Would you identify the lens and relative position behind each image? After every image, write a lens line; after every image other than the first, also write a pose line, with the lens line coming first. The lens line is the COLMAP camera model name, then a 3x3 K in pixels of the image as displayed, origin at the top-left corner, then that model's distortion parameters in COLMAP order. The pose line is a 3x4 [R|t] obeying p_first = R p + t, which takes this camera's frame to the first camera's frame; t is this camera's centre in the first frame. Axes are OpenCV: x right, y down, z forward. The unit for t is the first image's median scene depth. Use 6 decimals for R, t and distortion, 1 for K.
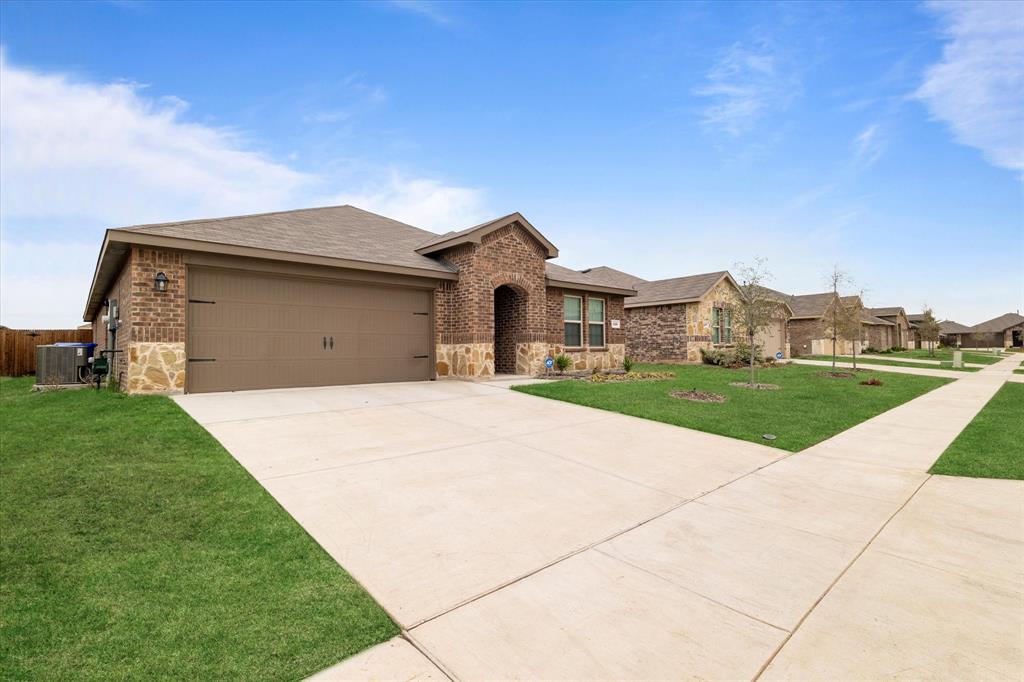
lens RADIAL K [[477.7, 0, 529.9], [0, 477.7, 347.2], [0, 0, 1]] dist [0.000512, 0.000111]
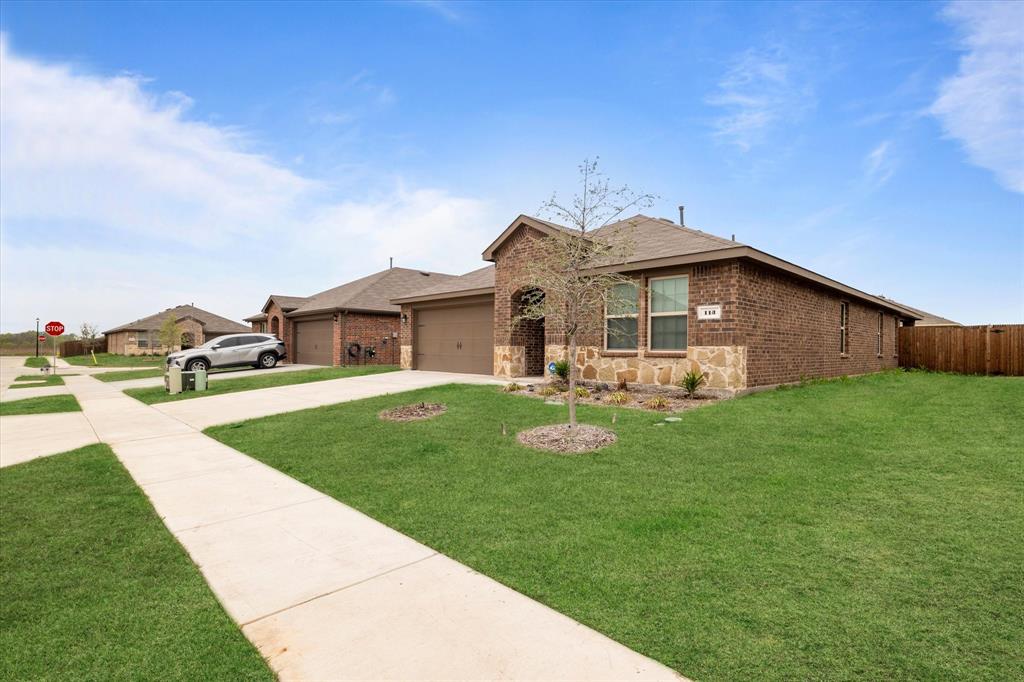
lens RADIAL K [[477.7, 0, 541.5], [0, 477.7, 351.7], [0, 0, 1]] dist [0.000512, 0.000111]
pose [[0.052593, 0.017874, -0.998456, 0.968690], [0.001102, 0.999838, 0.017957, -0.013942], [0.998615, -0.002044, 0.052565, 0.980602]]
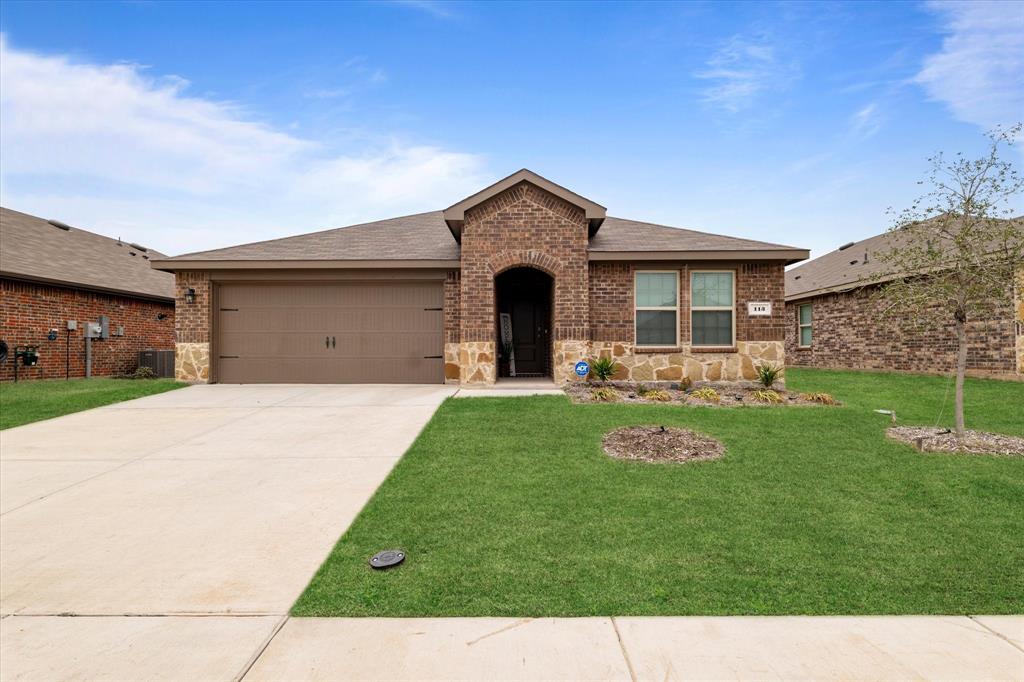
lens RADIAL K [[477.7, 0, 518.6], [0, 477.7, 349.0], [0, 0, 1]] dist [0.000512, 0.000111]
pose [[0.718220, 0.004542, -0.695801, 0.493163], [0.000590, 0.999974, 0.007137, -0.001635], [0.695815, -0.005537, 0.718199, 0.442734]]
